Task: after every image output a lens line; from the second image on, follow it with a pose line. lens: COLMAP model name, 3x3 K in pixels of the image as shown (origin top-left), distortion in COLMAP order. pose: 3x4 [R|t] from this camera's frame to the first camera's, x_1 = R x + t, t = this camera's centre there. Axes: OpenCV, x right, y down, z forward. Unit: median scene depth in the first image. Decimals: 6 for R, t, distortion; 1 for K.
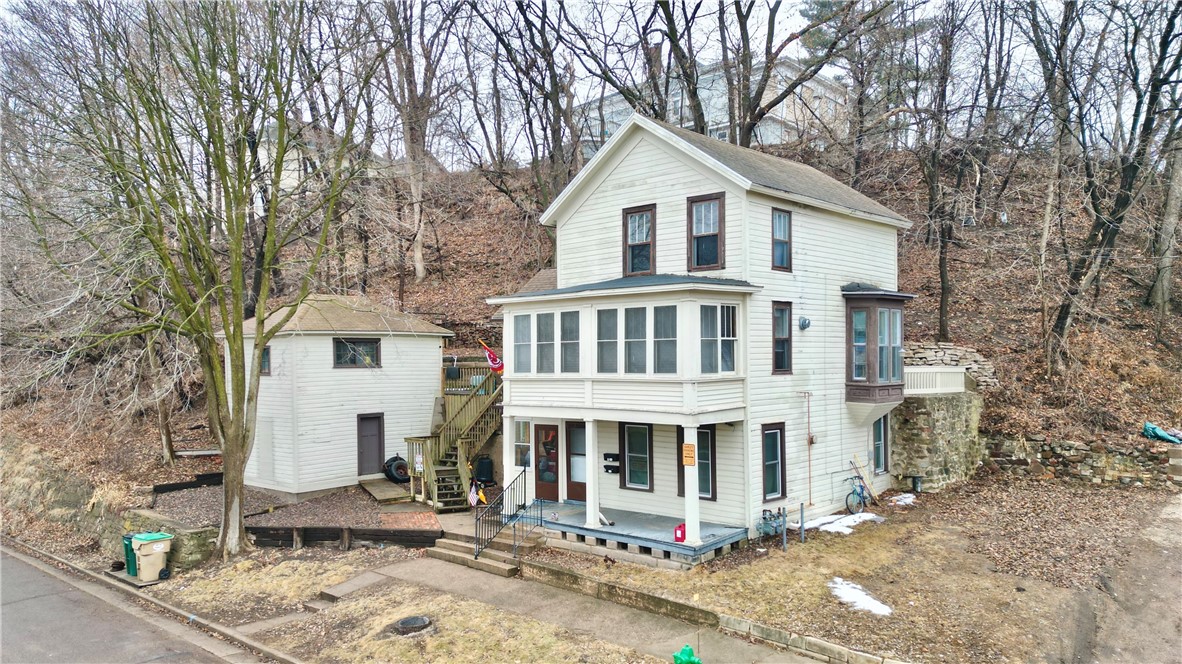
lens RADIAL K [[856.6, 0, 591.6], [0, 856.6, 373.4], [0, 0, 1]] dist [0.062802, -0.003390]
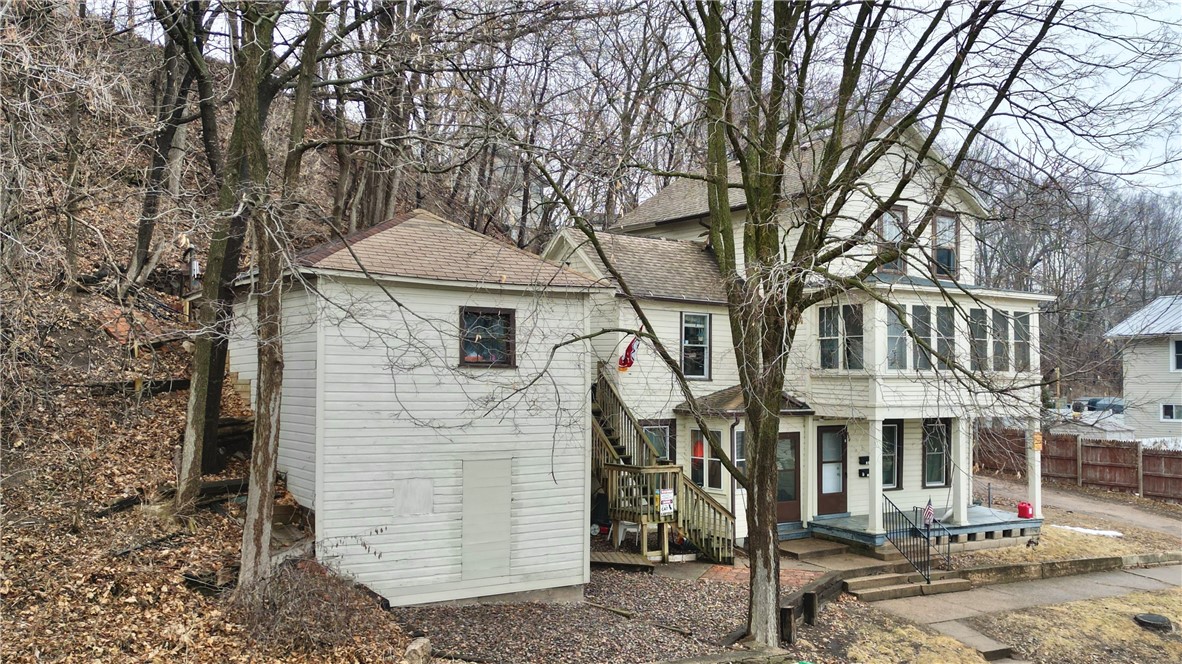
lens RADIAL K [[1004.7, 0, 591.0], [0, 1004.7, 332.0], [0, 0, 1]] dist [-0.022548, -0.007779]
pose [[0.325420, 0.051843, 0.944147, -1.170544], [0.003410, 0.998425, -0.055999, 0.018323], [-0.945563, 0.021443, 0.324731, 0.960265]]
